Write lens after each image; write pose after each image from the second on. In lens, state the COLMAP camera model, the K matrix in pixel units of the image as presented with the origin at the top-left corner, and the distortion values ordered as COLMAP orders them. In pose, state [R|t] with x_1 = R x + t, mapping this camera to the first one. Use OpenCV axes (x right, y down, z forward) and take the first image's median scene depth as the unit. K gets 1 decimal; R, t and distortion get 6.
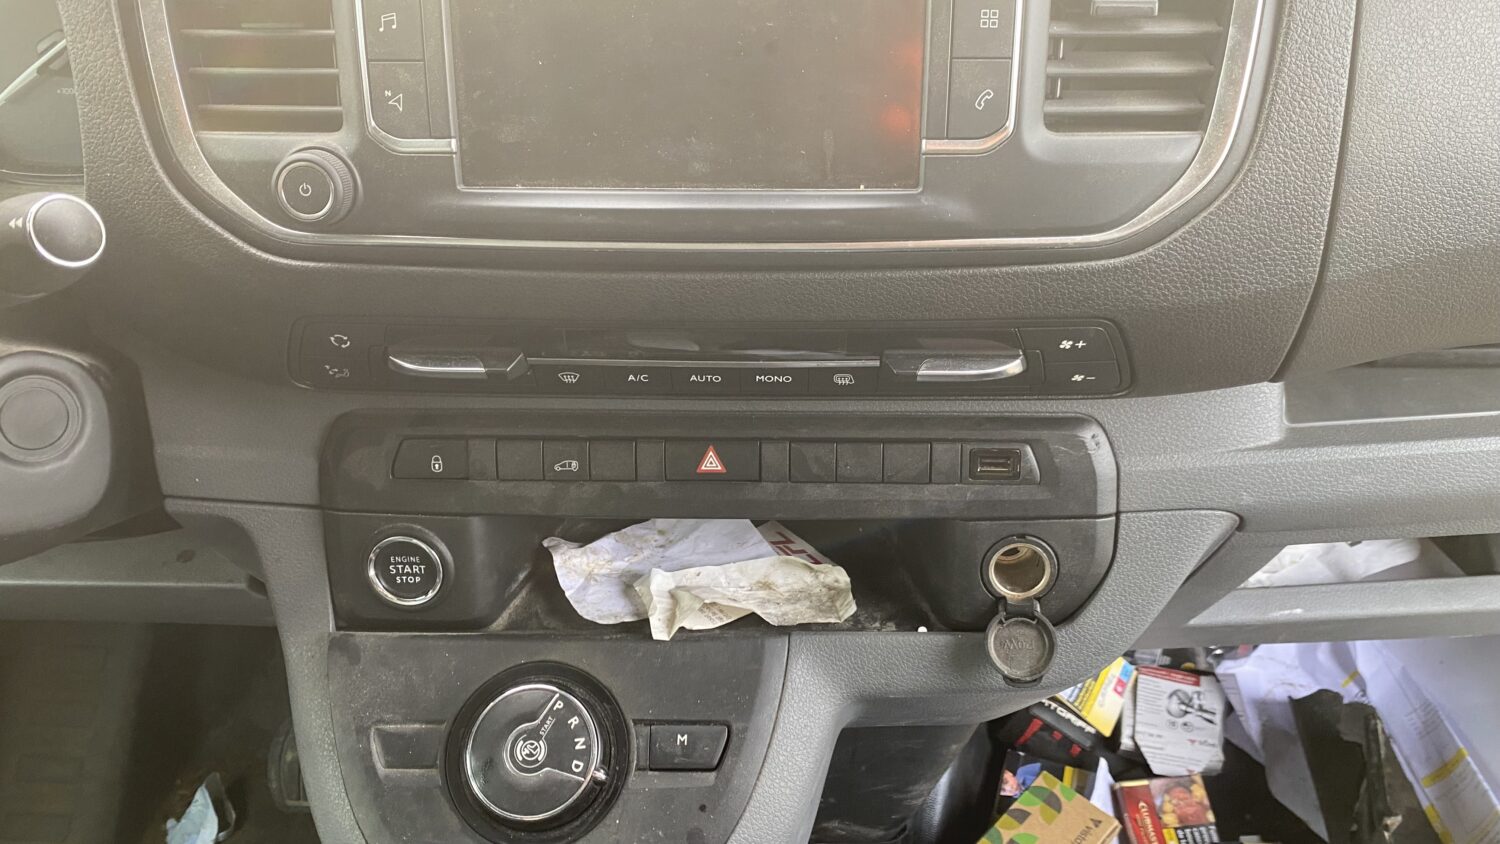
lens RADIAL K [[1156.1, 0, 754.1], [0, 1156.1, 418.2], [0, 0, 1]] dist [0.024186, -0.020122]
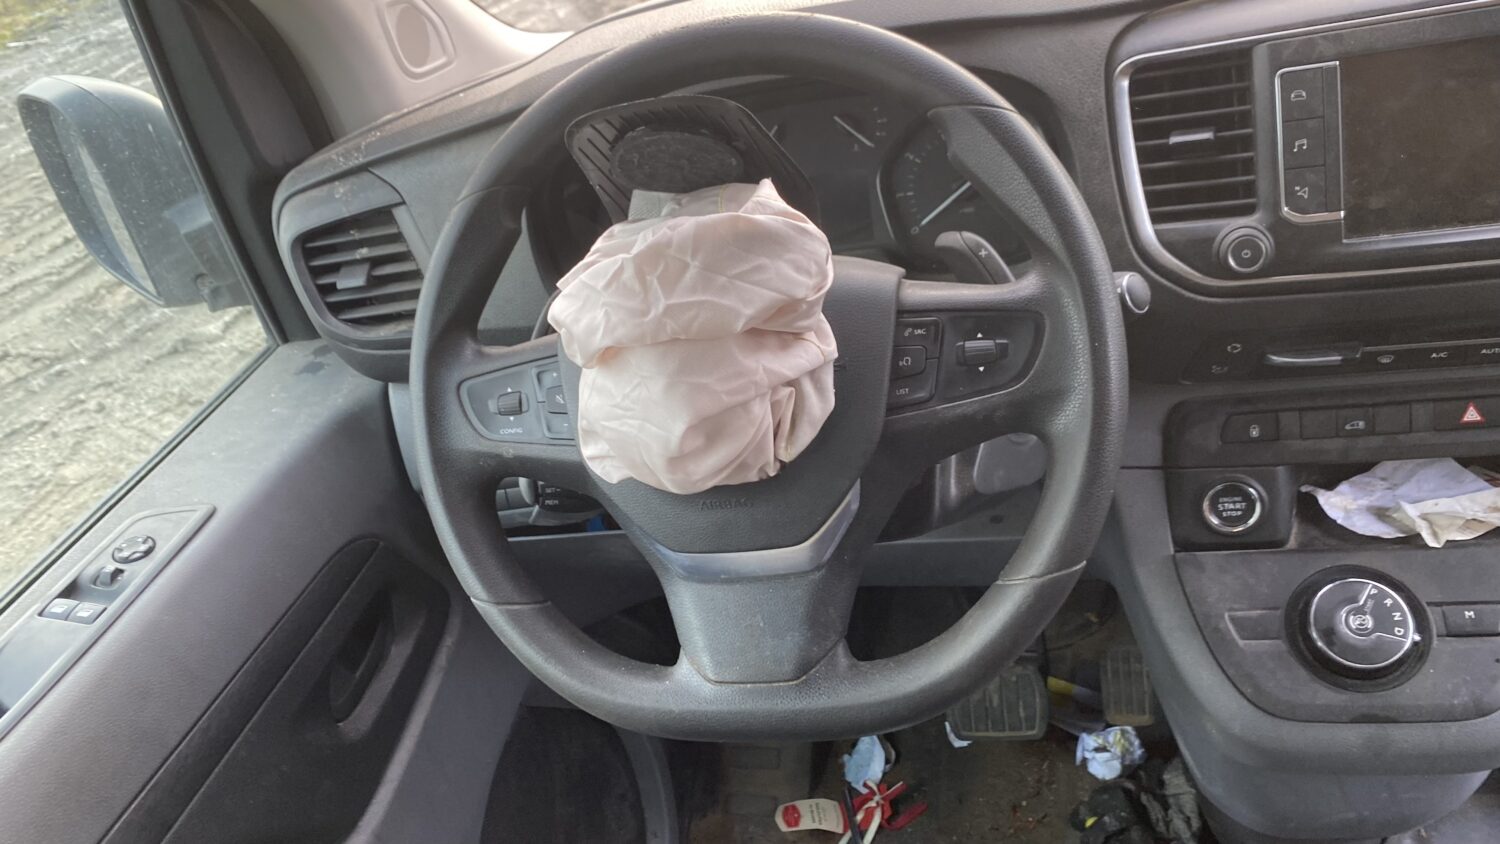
lens RADIAL K [[1156.1, 0, 754.1], [0, 1156.1, 418.2], [0, 0, 1]] dist [0.024186, -0.020122]
pose [[0.958627, -0.078947, -0.273498, -0.480194], [0.070917, 0.996714, -0.039141, 0.036184], [0.275689, 0.018126, 0.961076, -0.576056]]
